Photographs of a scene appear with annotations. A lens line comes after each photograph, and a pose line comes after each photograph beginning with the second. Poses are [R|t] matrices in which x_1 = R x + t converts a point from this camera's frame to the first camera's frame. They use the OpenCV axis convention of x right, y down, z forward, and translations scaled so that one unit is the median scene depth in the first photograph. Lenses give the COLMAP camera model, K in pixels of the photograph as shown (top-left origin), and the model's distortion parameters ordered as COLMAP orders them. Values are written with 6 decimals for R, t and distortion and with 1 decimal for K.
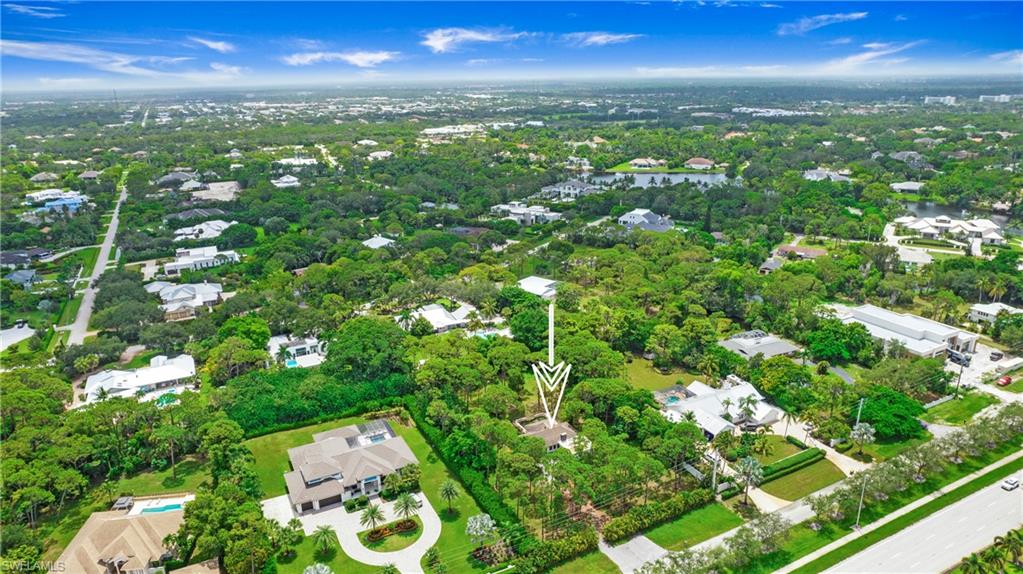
lens RADIAL K [[680.3, 0, 511.5], [0, 680.3, 287.0], [0, 0, 1]] dist [-0.083913, 0.083806]
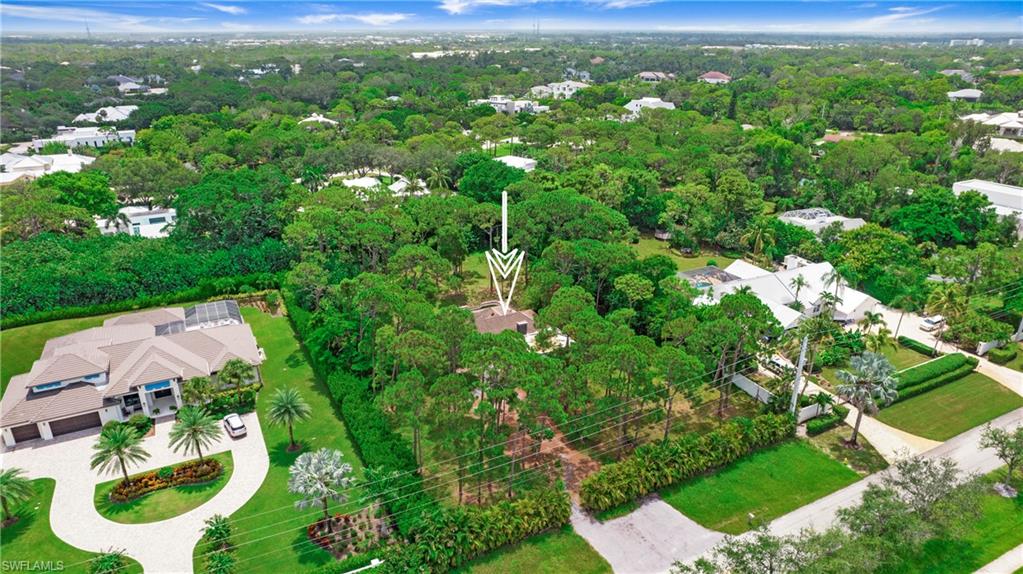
lens RADIAL K [[680.3, 0, 511.5], [0, 680.3, 287.0], [0, 0, 1]] dist [-0.083913, 0.083806]
pose [[0.999848, 0.017351, 0.001580, 0.074527], [-0.017415, 0.997908, 0.062259, 0.168447], [-0.000496, -0.062277, 0.998059, 0.471360]]
